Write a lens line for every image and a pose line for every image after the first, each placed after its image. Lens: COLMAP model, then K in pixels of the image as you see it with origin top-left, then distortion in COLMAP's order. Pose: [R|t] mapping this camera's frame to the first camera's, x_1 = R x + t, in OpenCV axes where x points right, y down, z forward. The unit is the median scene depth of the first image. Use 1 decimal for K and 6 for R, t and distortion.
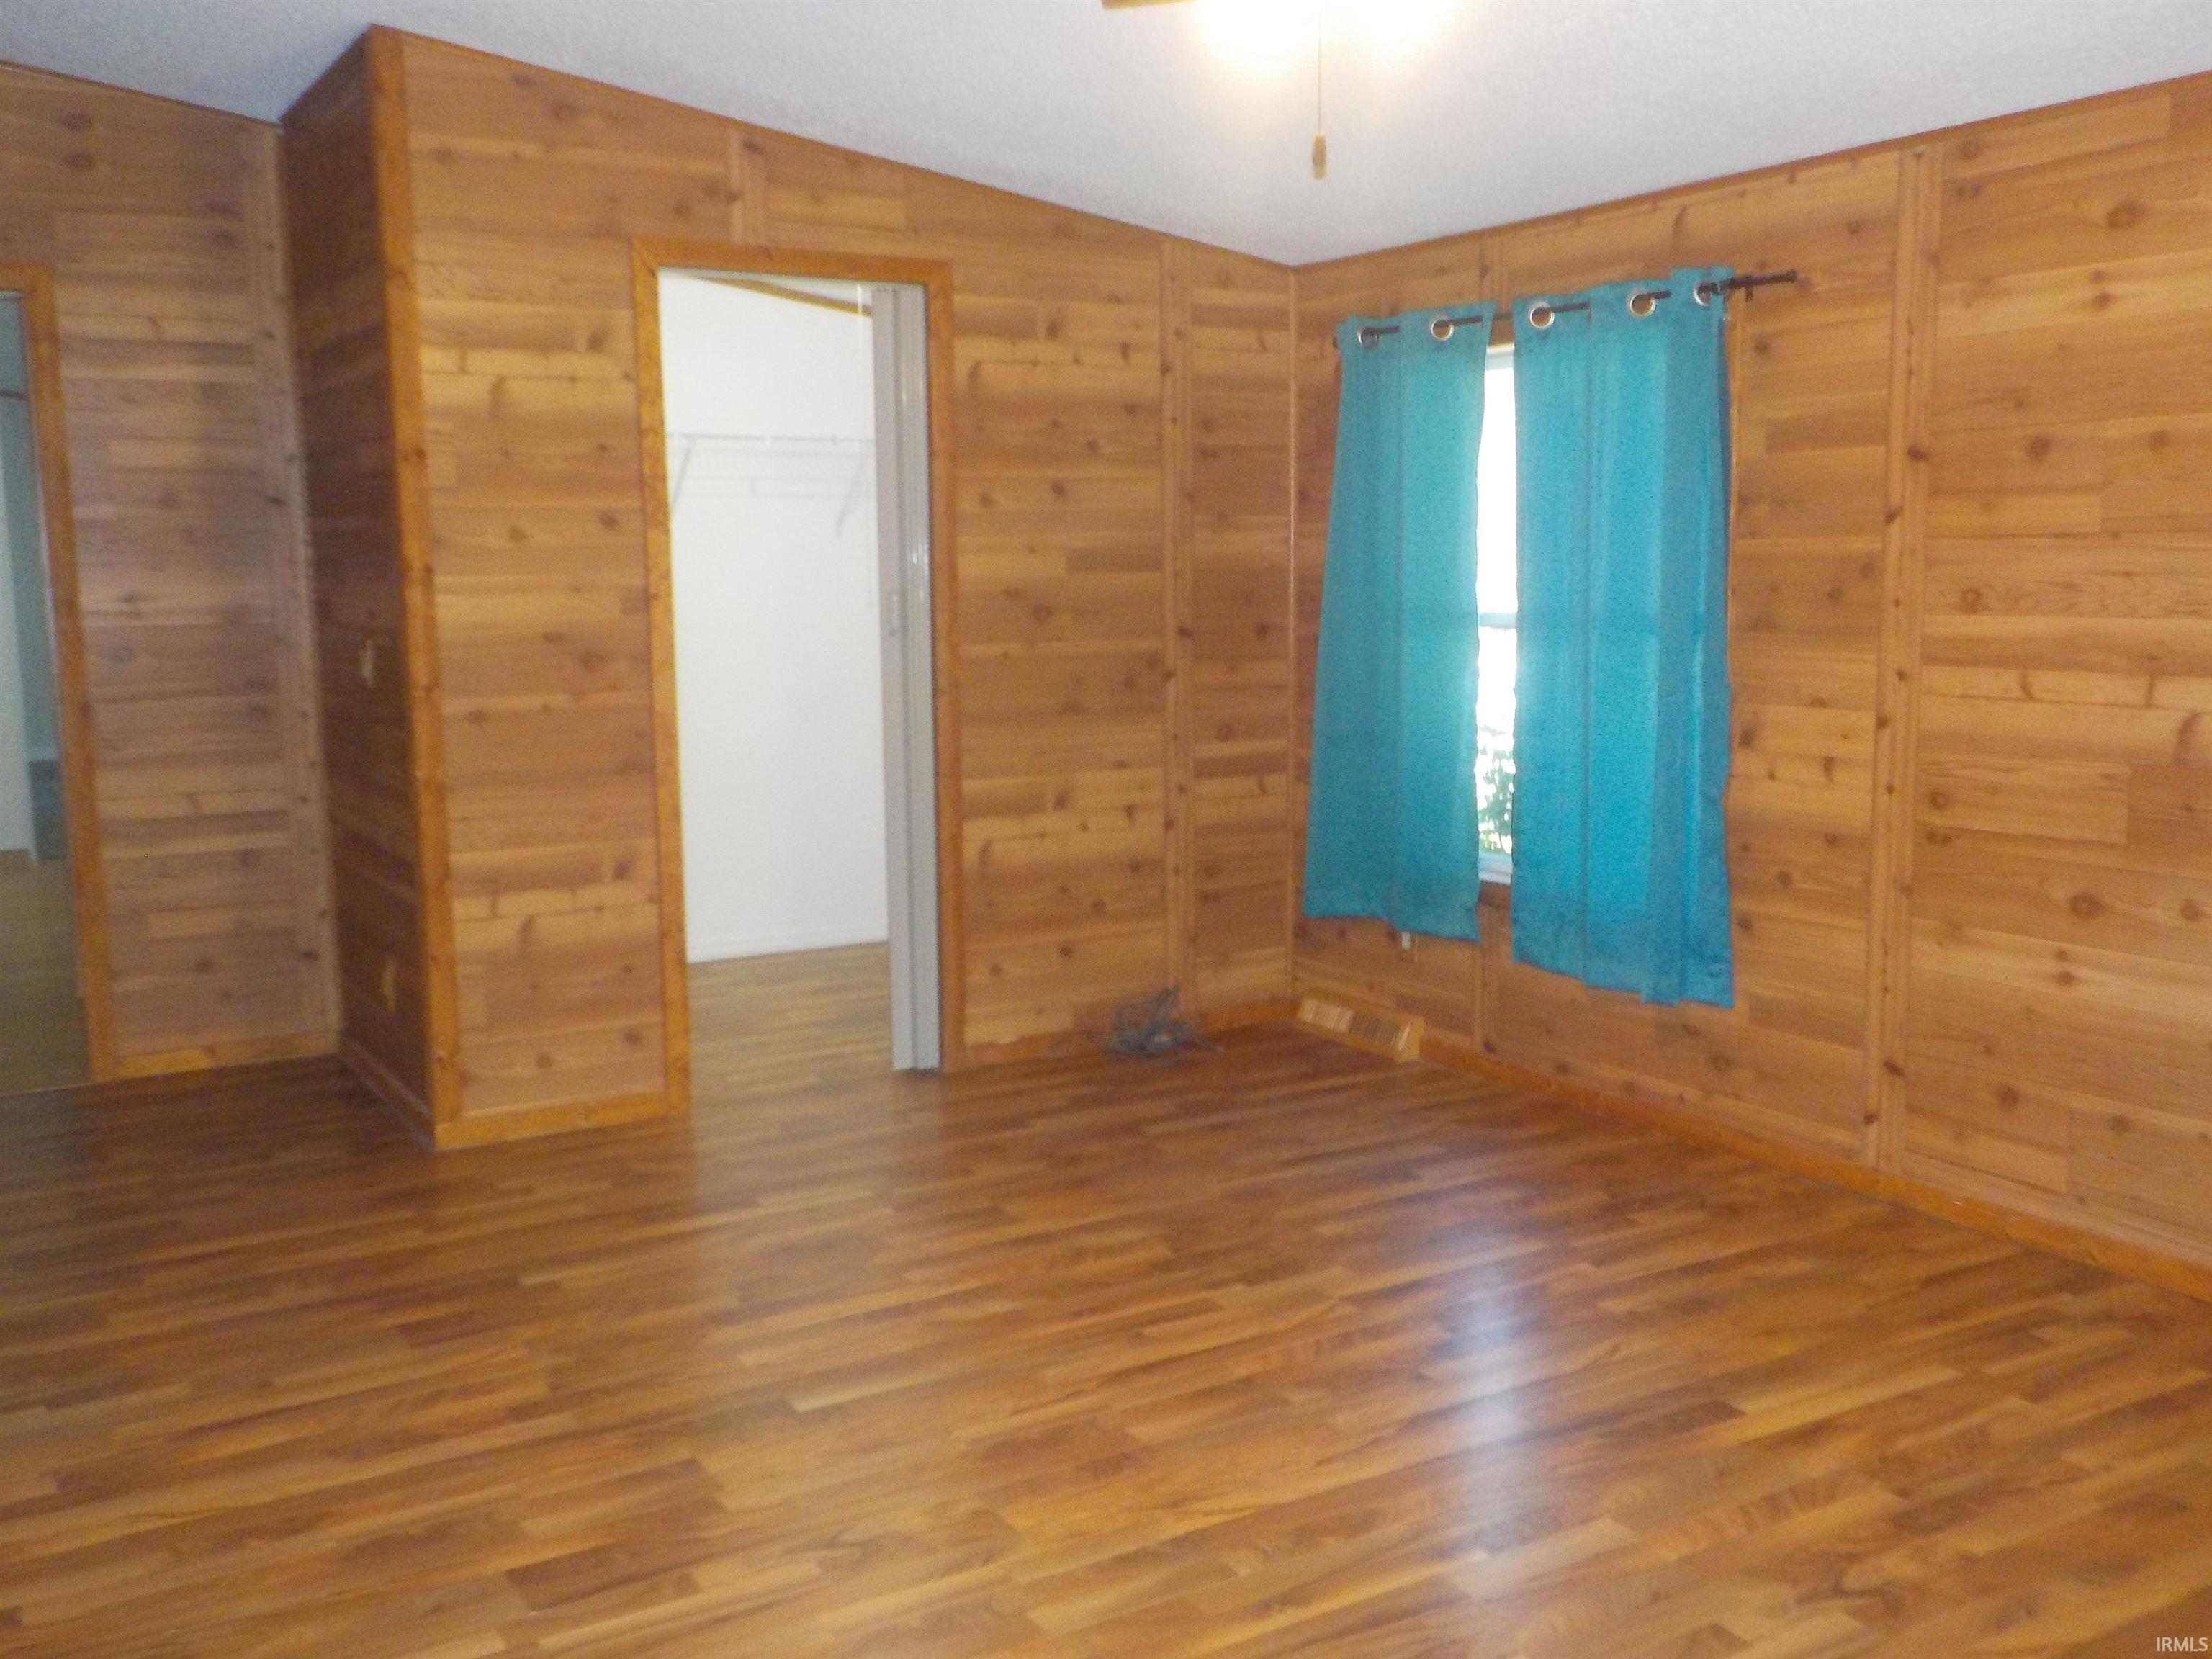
lens RADIAL K [[2044.7, 0, 1106.0], [0, 2044.7, 829.5], [0, 0, 1]] dist [0.030047, -0.013498]
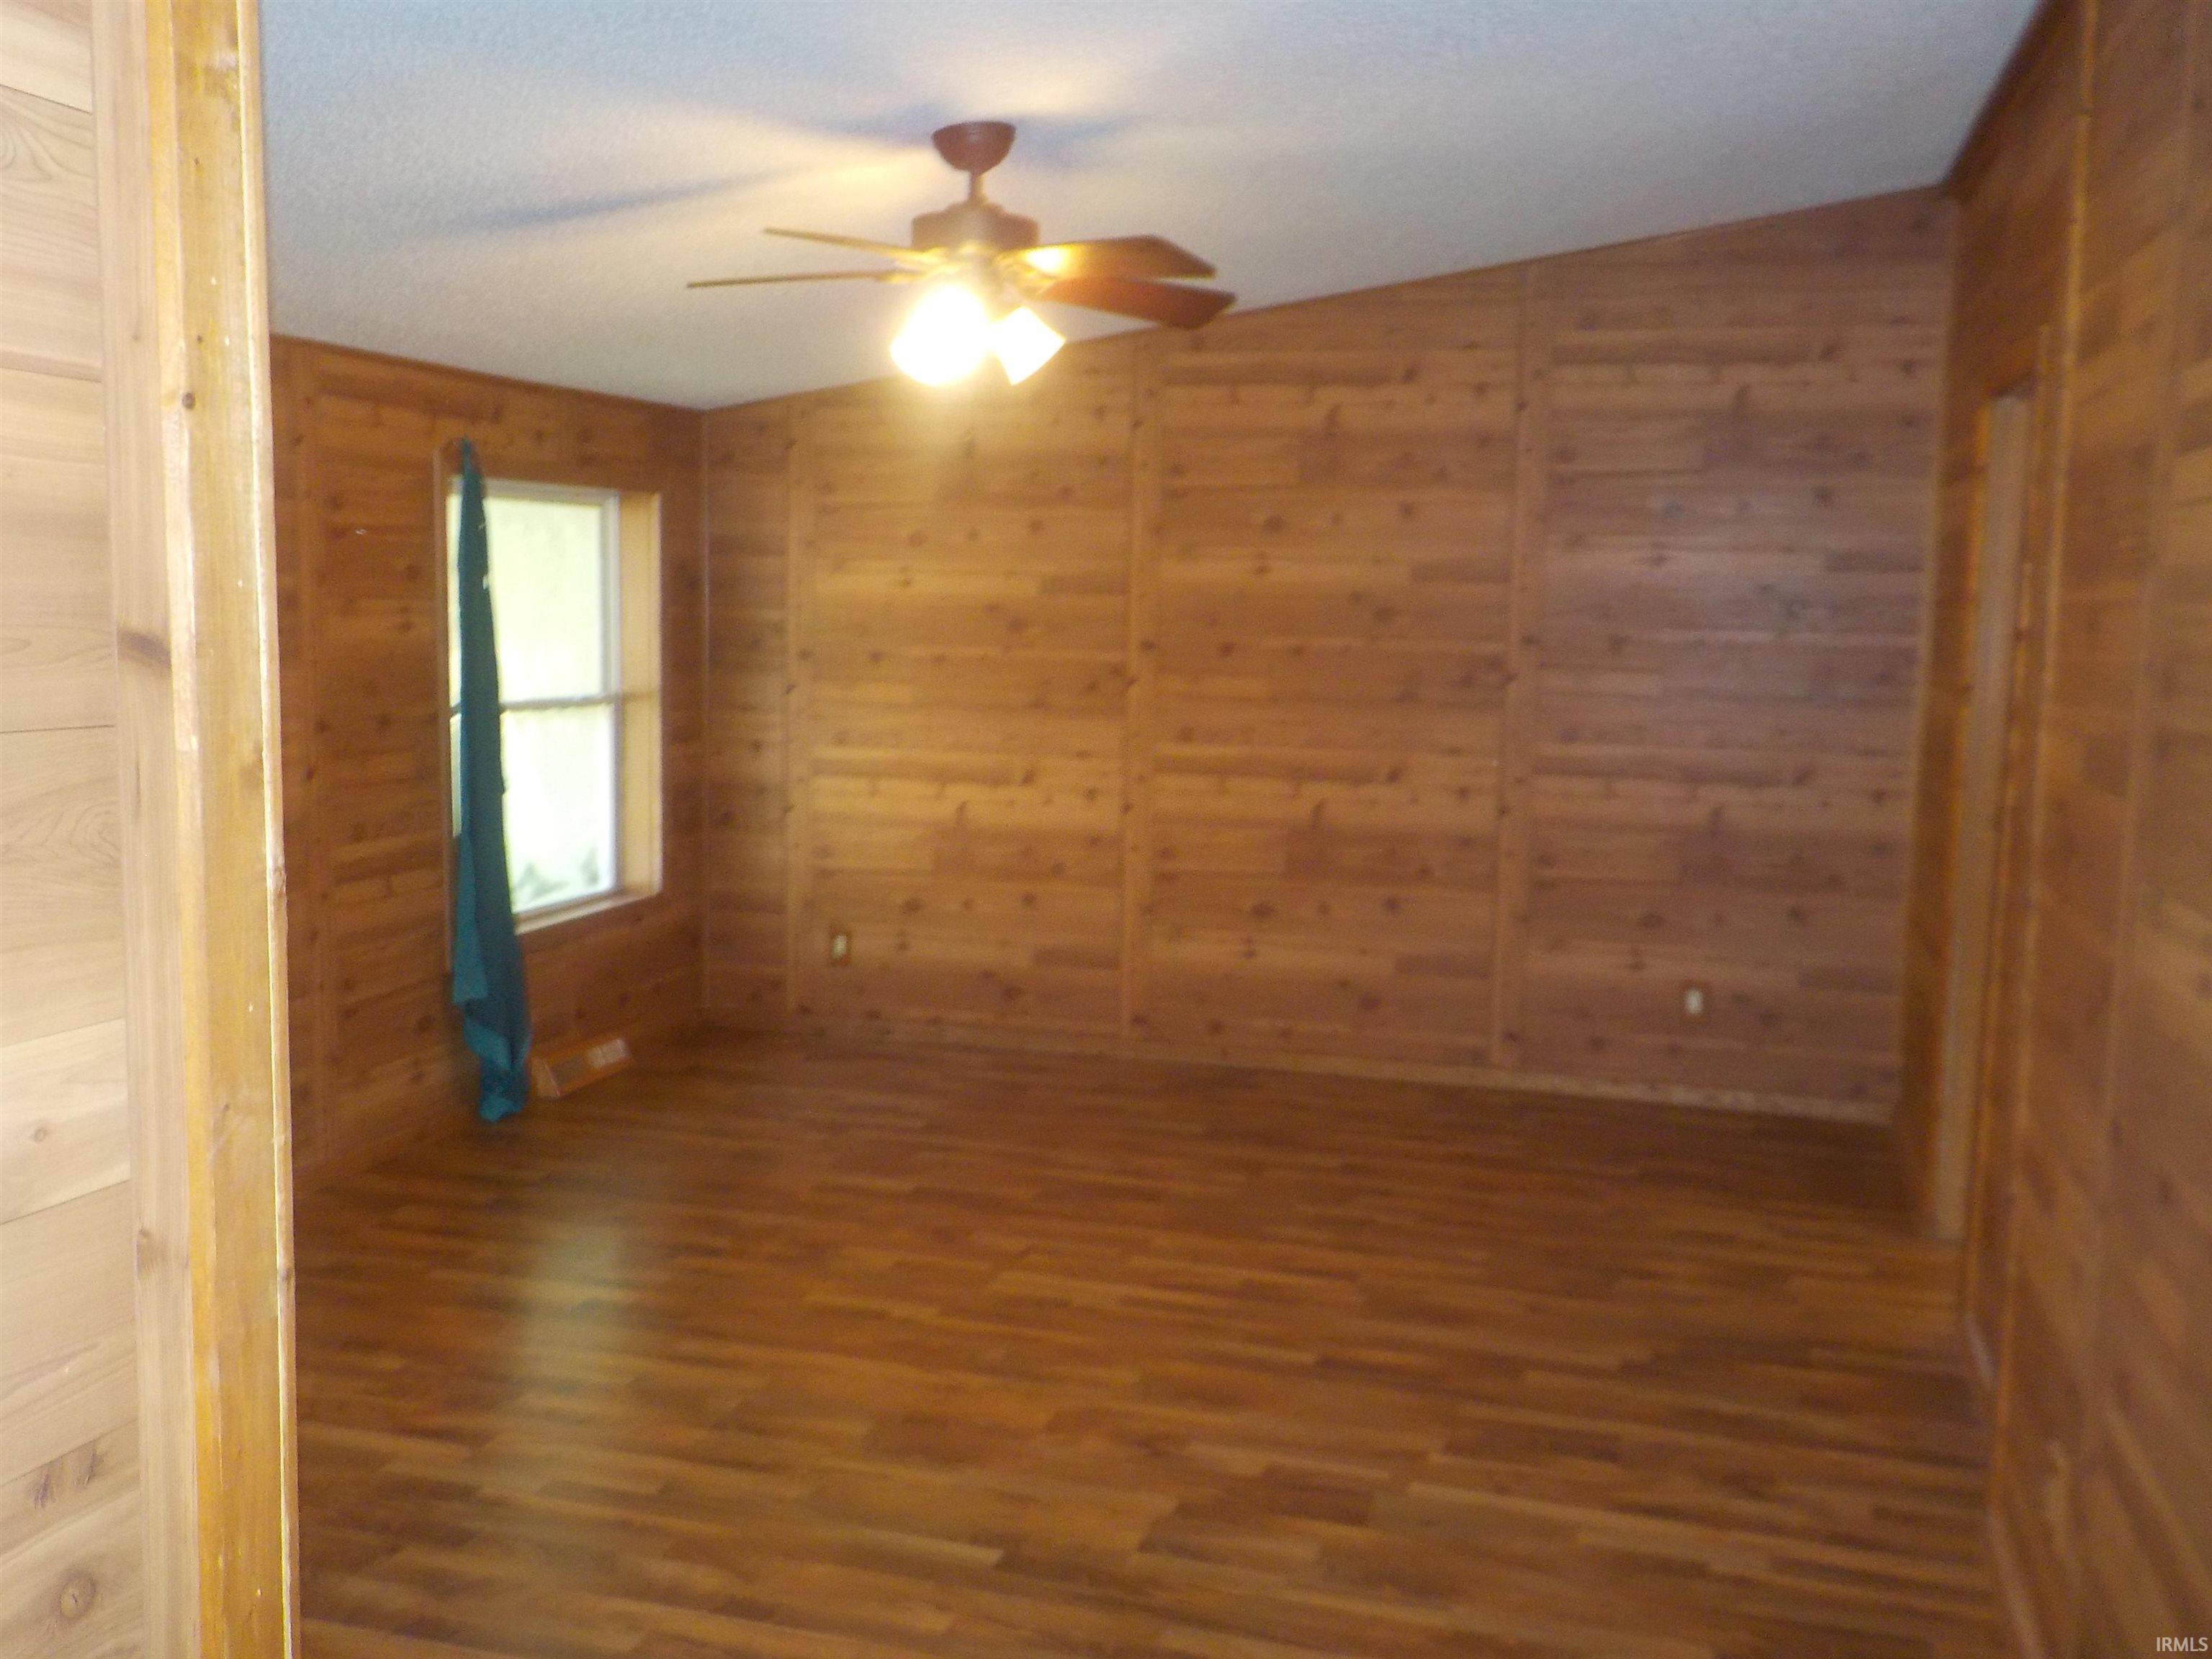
lens RADIAL K [[2044.7, 0, 1106.0], [0, 2044.7, 829.5], [0, 0, 1]] dist [0.030047, -0.013498]
pose [[-0.663839, -0.092413, 0.742144, -1.008935], [0.079810, 0.977916, 0.193160, -0.290956], [-0.743605, 0.187458, -0.641803, 1.720039]]
